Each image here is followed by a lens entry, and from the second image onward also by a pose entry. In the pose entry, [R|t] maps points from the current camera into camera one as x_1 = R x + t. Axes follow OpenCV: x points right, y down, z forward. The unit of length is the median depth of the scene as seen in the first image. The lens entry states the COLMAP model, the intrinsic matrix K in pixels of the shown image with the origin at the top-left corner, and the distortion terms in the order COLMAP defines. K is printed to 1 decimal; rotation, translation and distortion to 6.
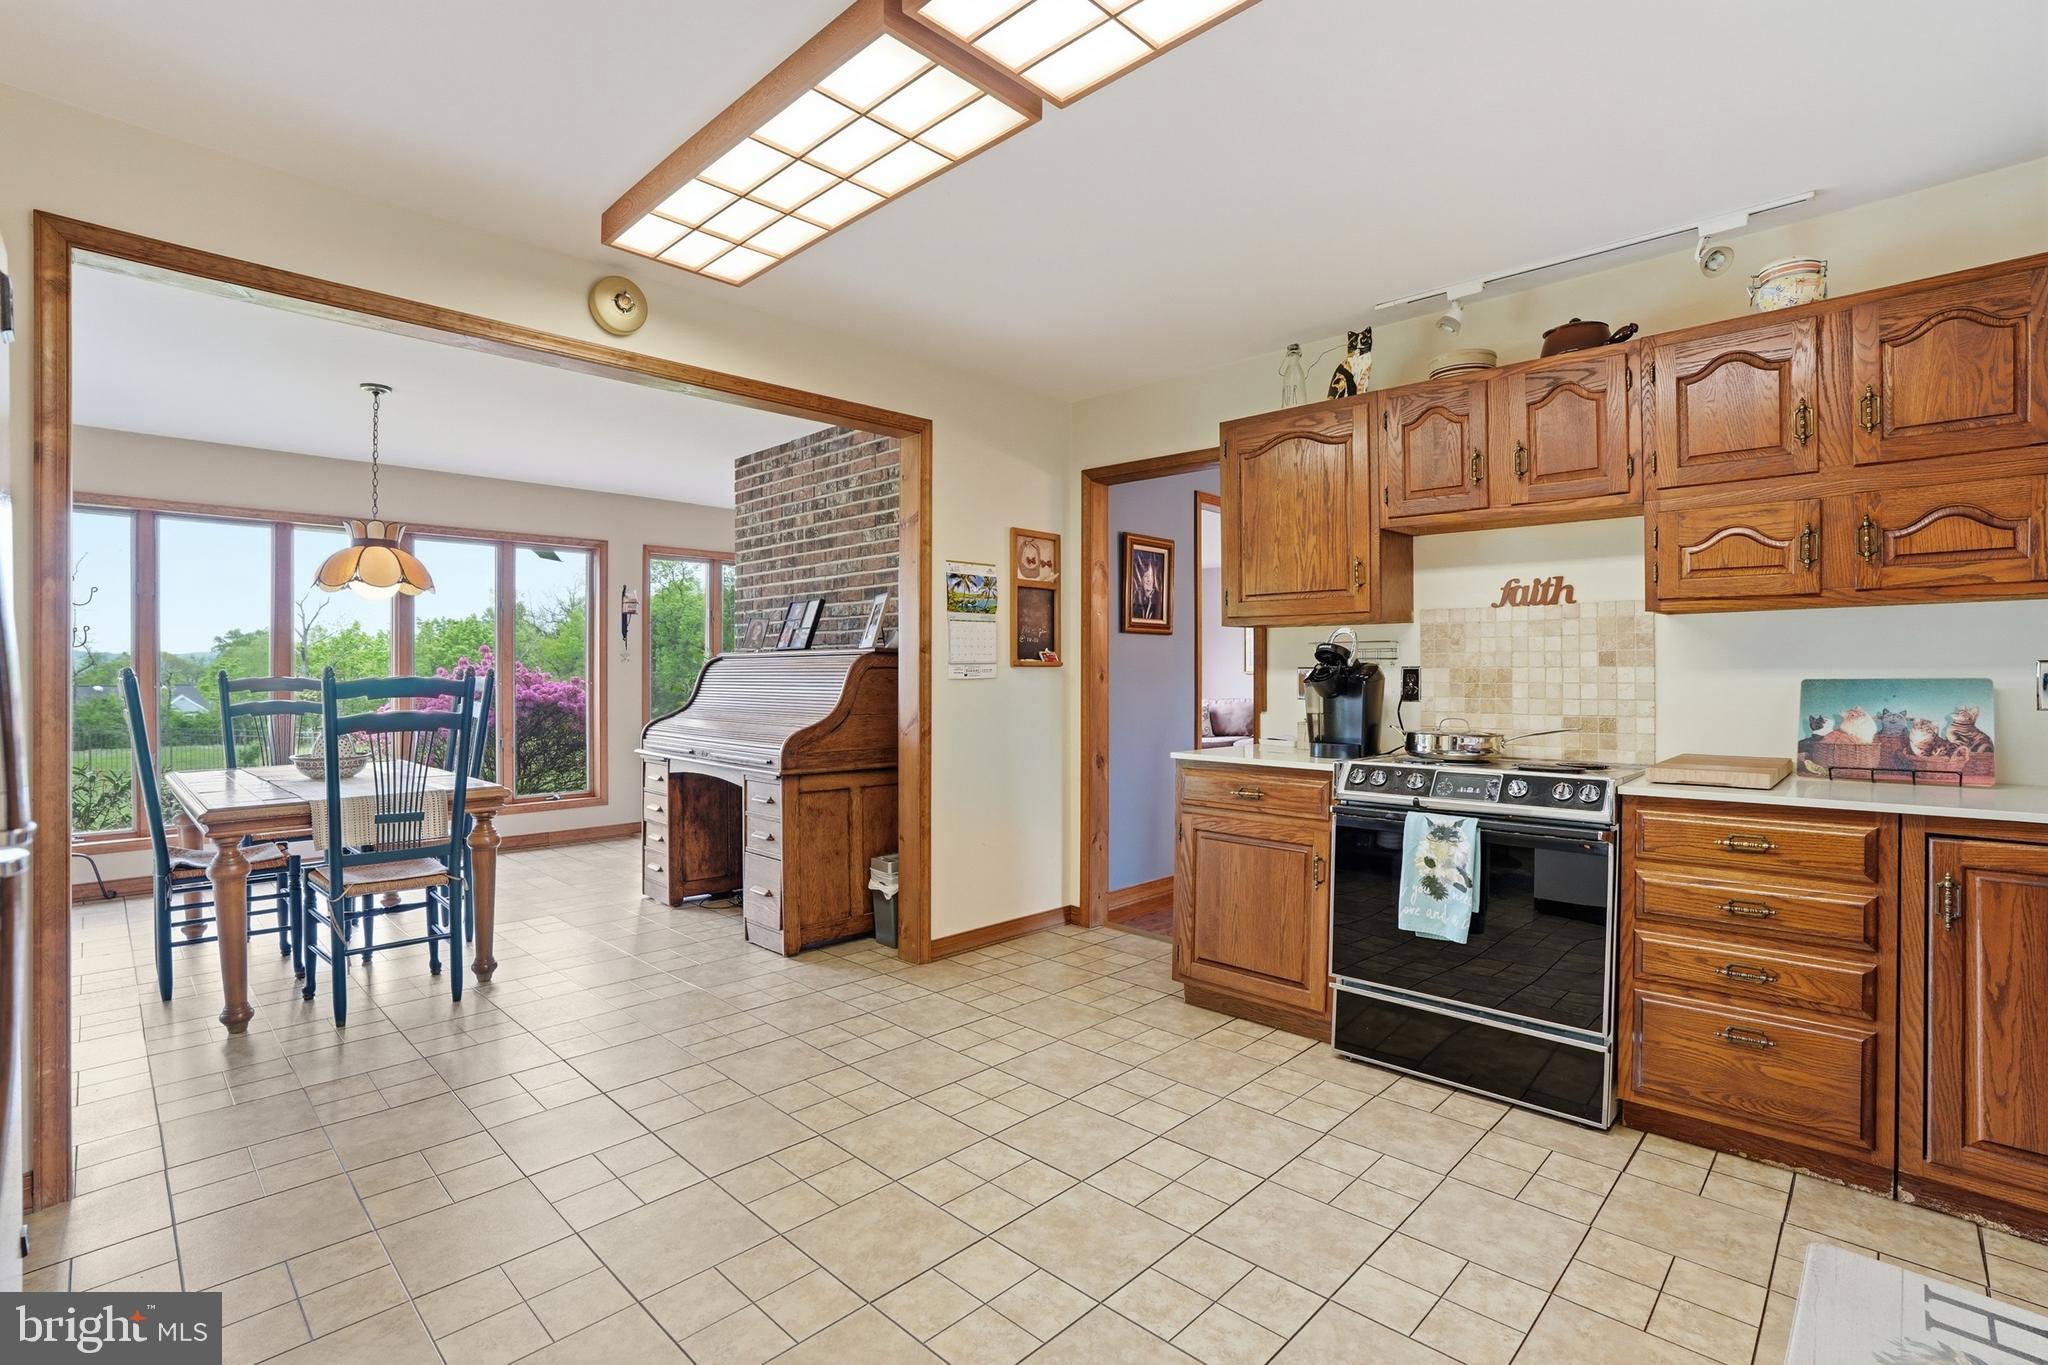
lens RADIAL K [[955.8, 0, 1016.0], [0, 955.8, 667.6], [0, 0, 1]] dist [-0.071321, 0.025430]
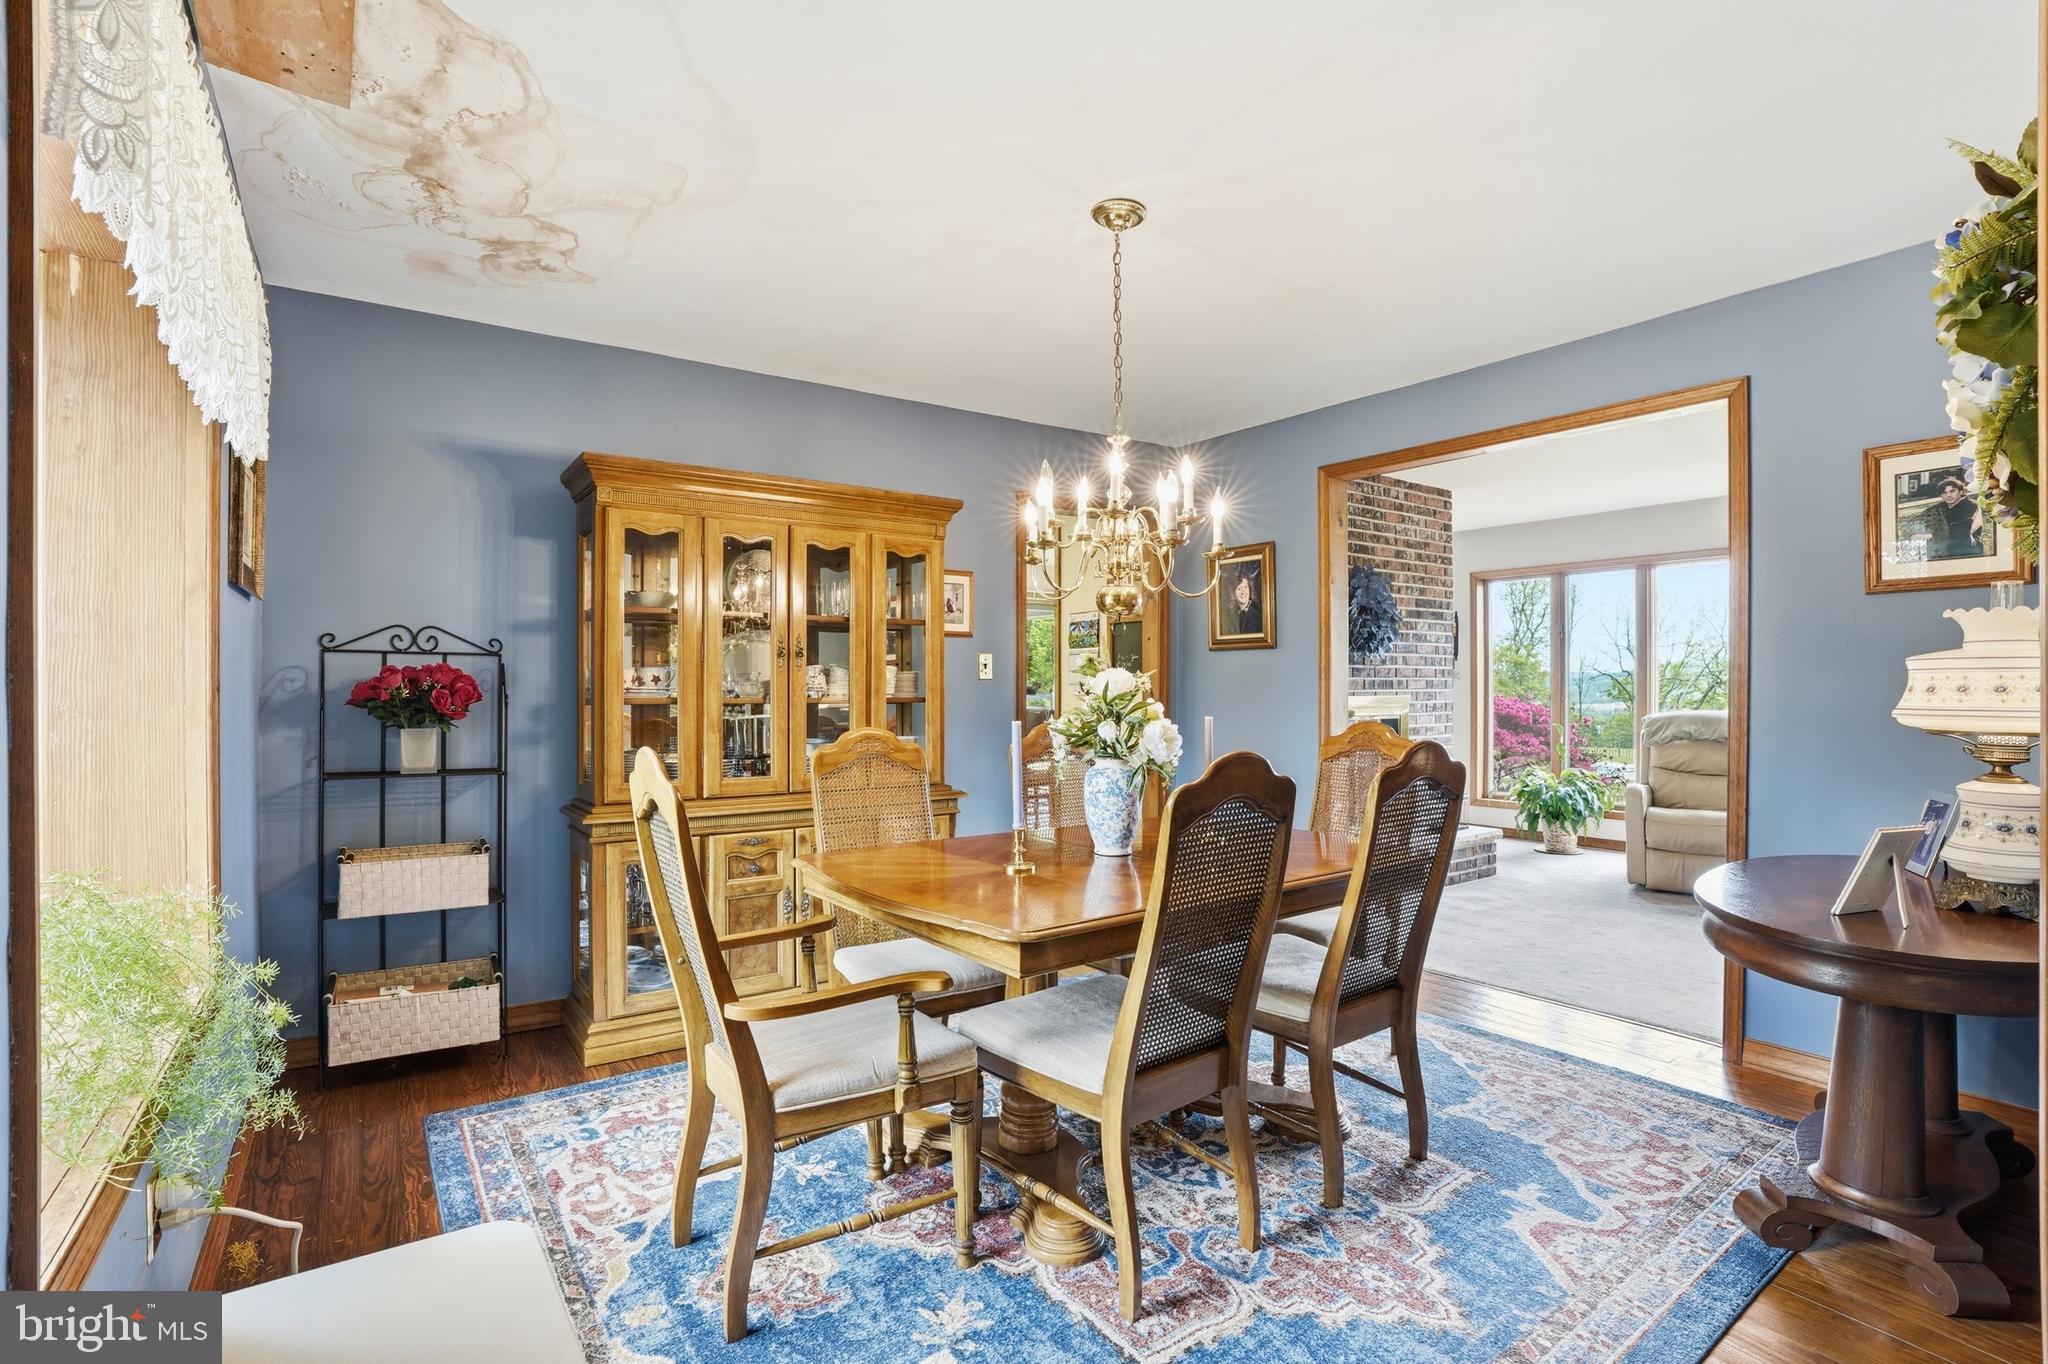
lens RADIAL K [[945.3, 0, 1015.7], [0, 945.3, 689.5], [0, 0, 1]] dist [-0.075282, 0.028709]
pose [[-0.200755, 0.004231, -0.979632, 1.323990], [0.008751, 0.999959, 0.002525, 0.001723], [0.979602, -0.008066, -0.200784, 1.147382]]
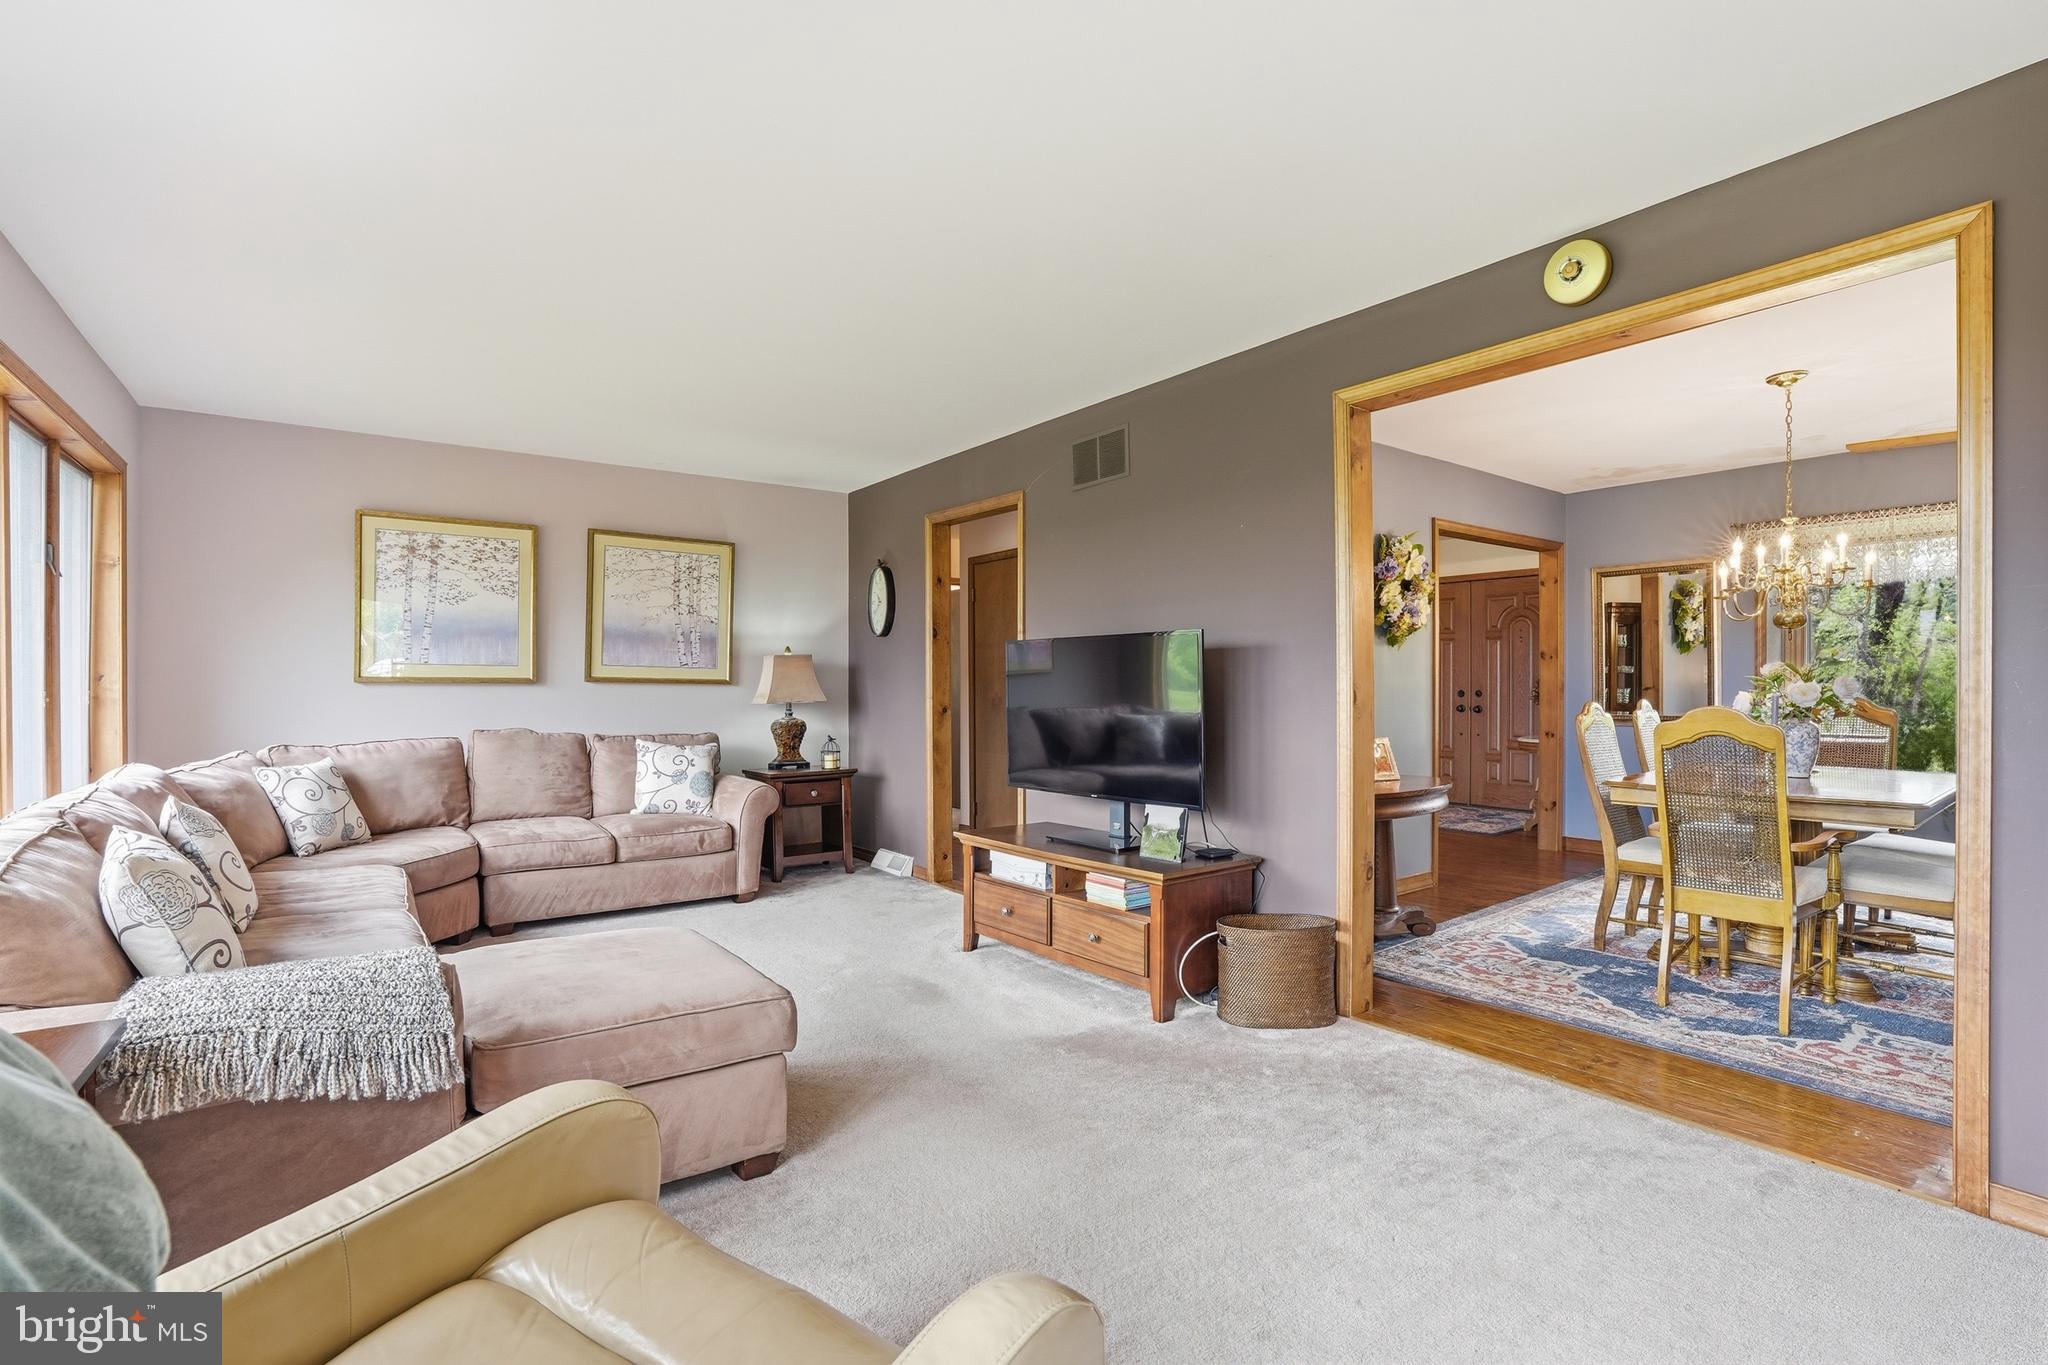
lens RADIAL K [[945.3, 0, 1015.7], [0, 945.3, 690.0], [0, 0, 1]] dist [-0.075282, 0.028709]
pose [[0.170422, -0.006398, 0.985350, -0.324151], [-0.005195, 0.999959, 0.007391, 0.015895], [-0.985357, -0.006379, 0.170382, 1.713822]]
